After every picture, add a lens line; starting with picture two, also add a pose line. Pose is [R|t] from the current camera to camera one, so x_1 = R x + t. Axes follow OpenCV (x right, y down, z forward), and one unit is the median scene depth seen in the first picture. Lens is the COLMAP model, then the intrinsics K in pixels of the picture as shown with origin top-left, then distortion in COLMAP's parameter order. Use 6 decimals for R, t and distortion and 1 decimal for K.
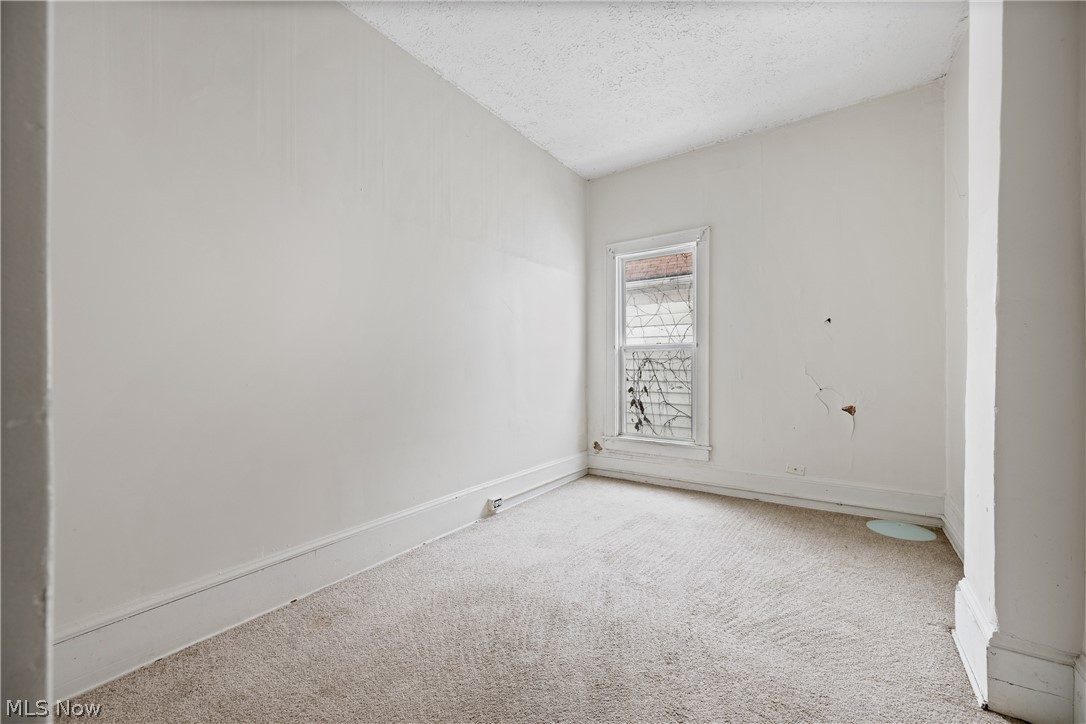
lens RADIAL K [[428.9, 0, 535.6], [0, 428.9, 379.4], [0, 0, 1]] dist [-0.002092, -0.000337]
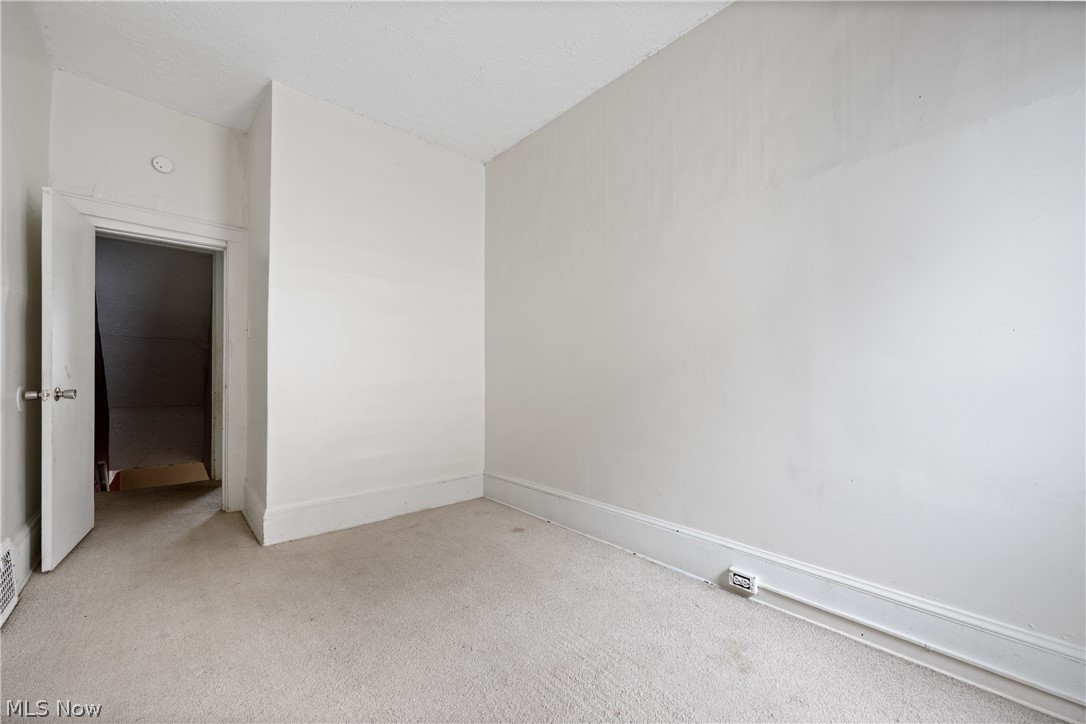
lens RADIAL K [[421.5, 0, 543.0], [0, 421.5, 362.0], [0, 0, 1]] dist [-0.000062, 0.000007]
pose [[-0.226665, -0.007089, -0.973947, 0.650929], [-0.010266, 0.999935, -0.004889, -0.041930], [0.973919, 0.008891, -0.226723, 0.907358]]
